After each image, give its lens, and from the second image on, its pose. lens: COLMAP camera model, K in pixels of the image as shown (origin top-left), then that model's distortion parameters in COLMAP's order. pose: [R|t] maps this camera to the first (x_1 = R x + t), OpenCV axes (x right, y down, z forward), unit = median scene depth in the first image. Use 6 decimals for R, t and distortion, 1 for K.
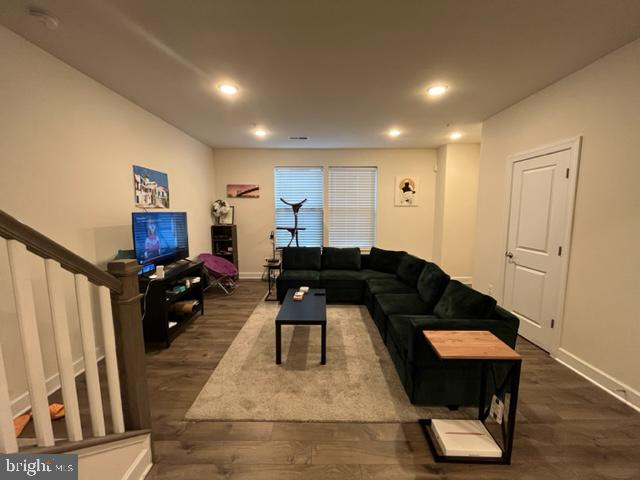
lens RADIAL K [[261.9, 0, 320.0], [0, 261.9, 240.0], [0, 0, 1]] dist [-0.001374, -0.000099]
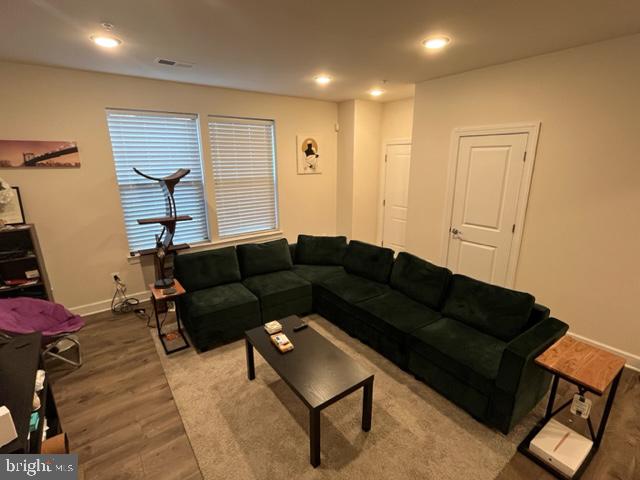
lens RADIAL K [[309.7, 0, 320.0], [0, 309.7, 240.0], [0, 0, 1]] dist [-0.002101, -0.000242]
pose [[0.802603, -0.156911, 0.575506, -0.367224], [0.072791, 0.983336, 0.166591, -0.138631], [-0.592055, -0.091815, 0.800650, 0.329863]]
